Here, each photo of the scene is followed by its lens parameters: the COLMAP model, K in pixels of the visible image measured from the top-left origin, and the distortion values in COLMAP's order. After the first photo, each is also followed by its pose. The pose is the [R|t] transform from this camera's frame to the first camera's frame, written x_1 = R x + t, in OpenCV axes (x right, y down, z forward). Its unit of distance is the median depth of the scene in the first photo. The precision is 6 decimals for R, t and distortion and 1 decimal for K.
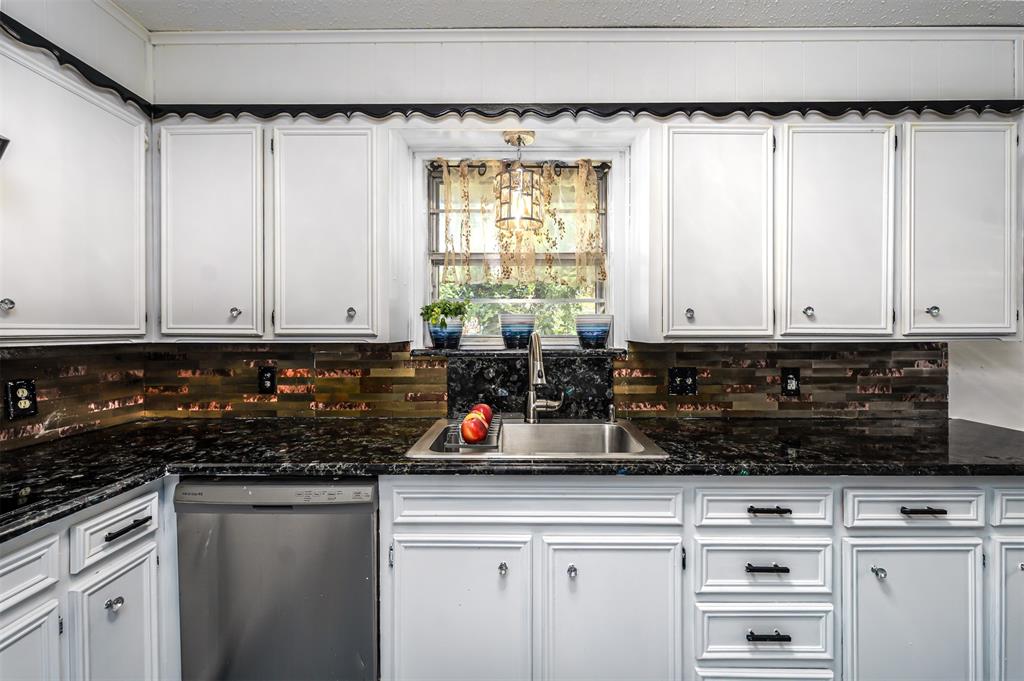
lens RADIAL K [[414.6, 0, 512.0], [0, 414.6, 333.1], [0, 0, 1]] dist [0.000981, 0.000036]
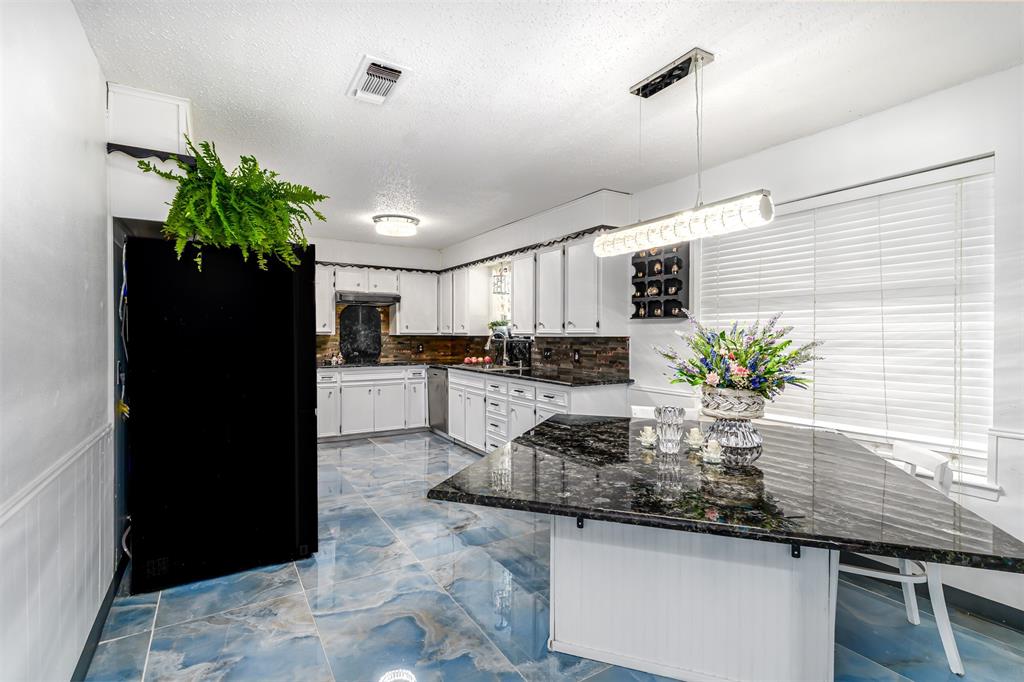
lens RADIAL K [[501.9, 0, 512.9], [0, 501.9, 338.9], [0, 0, 1]] dist [-0.000093, 0.000004]
pose [[0.522383, 0.010248, -0.852649, 2.707692], [-0.008025, 0.999943, 0.007102, 0.014964], [0.852673, 0.003132, 0.522435, -0.631406]]
